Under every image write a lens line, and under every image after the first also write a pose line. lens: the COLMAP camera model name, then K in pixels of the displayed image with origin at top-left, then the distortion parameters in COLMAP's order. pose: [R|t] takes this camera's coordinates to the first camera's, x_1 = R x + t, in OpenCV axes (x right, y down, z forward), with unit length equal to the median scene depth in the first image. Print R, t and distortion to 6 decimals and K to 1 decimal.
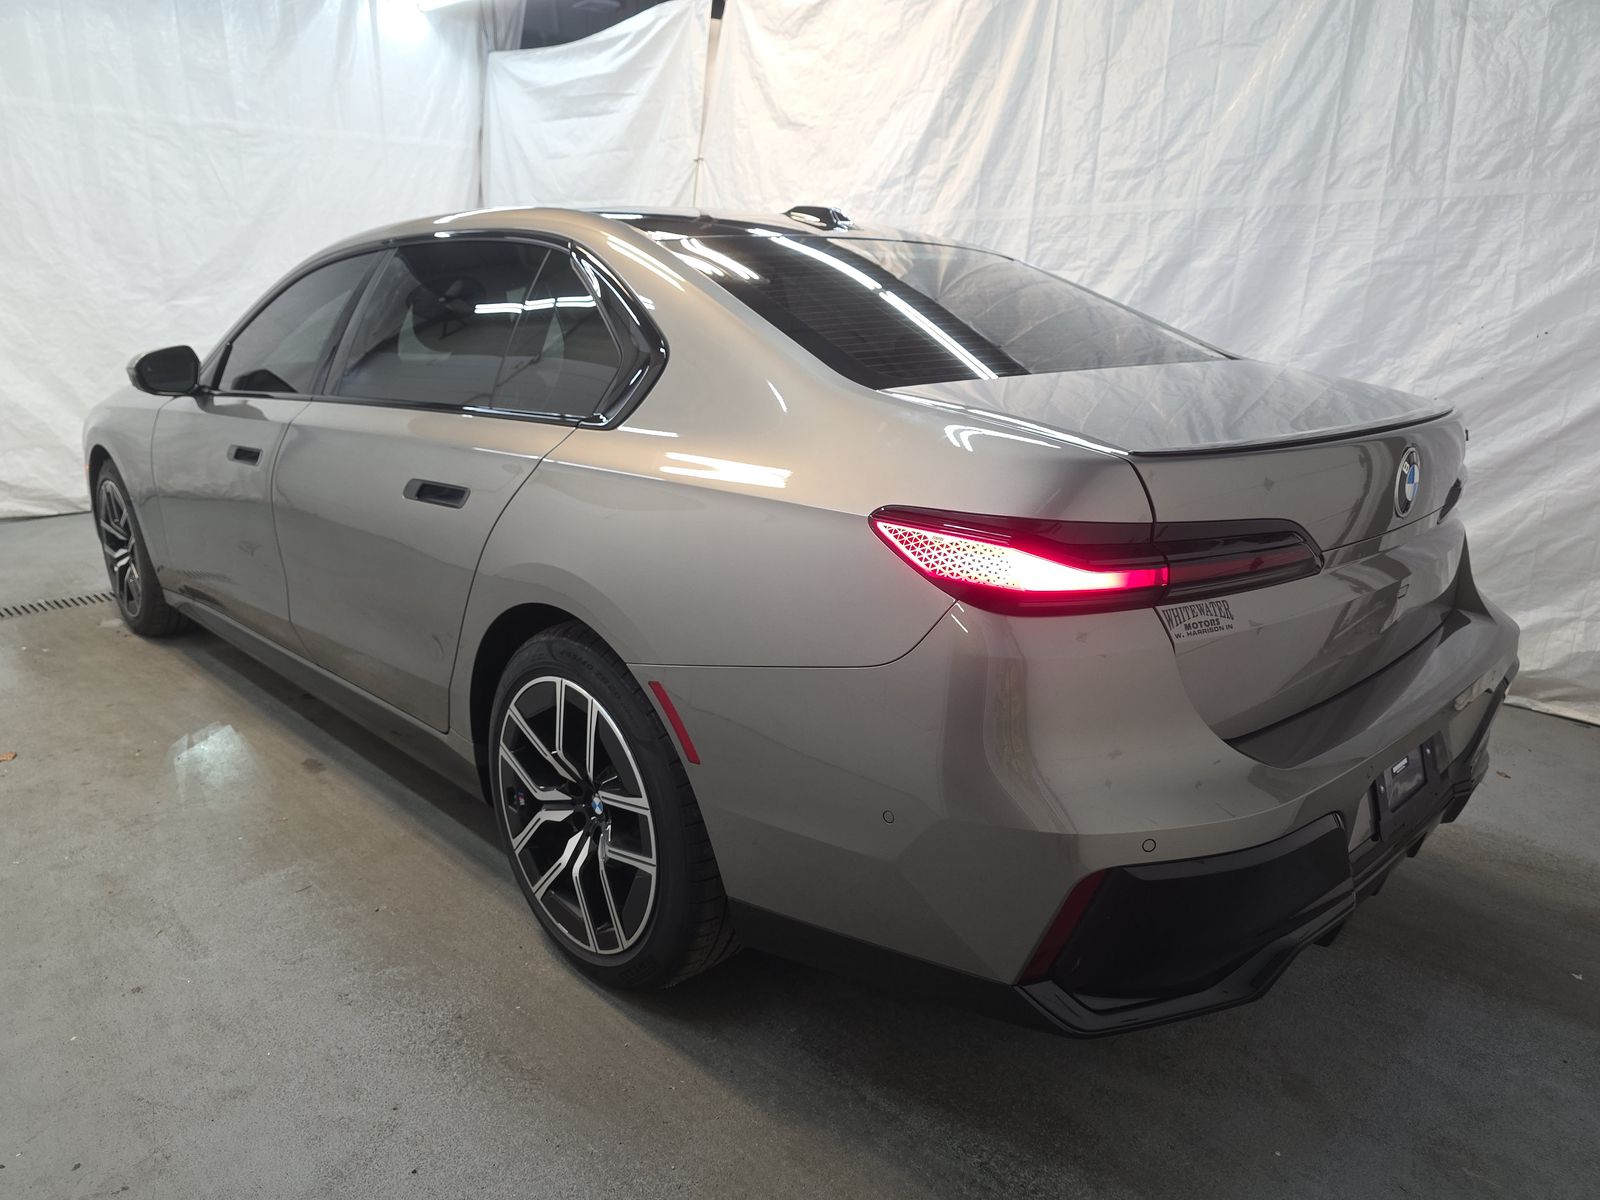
lens RADIAL K [[1060.7, 0, 794.0], [0, 1060.7, 594.1], [0, 0, 1]] dist [0.005755, -0.015045]
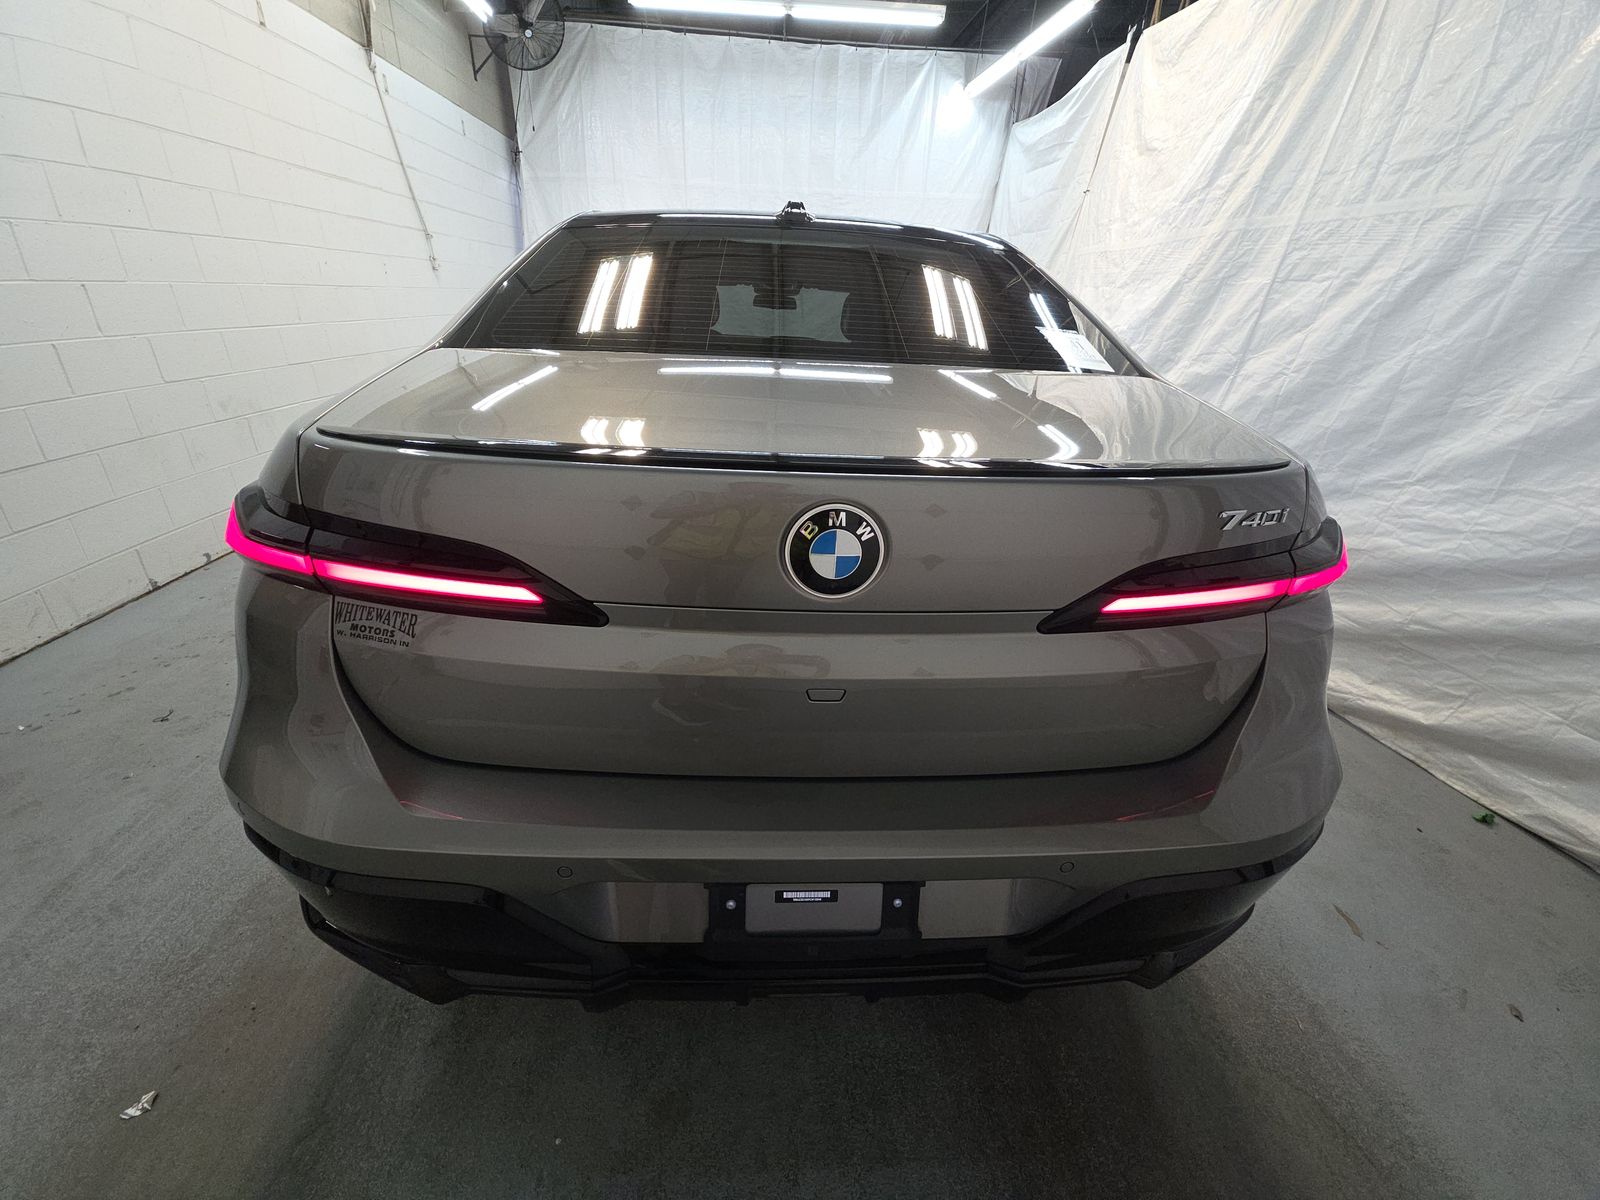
lens RADIAL K [[636.5, 0, 788.0], [0, 636.5, 615.2], [0, 0, 1]] dist [-0.018684, -0.002696]
pose [[0.758818, 0.303549, -0.576240, 0.321179], [-0.202031, 0.950812, 0.234821, -0.060743], [0.619176, -0.061768, 0.782819, 0.267798]]
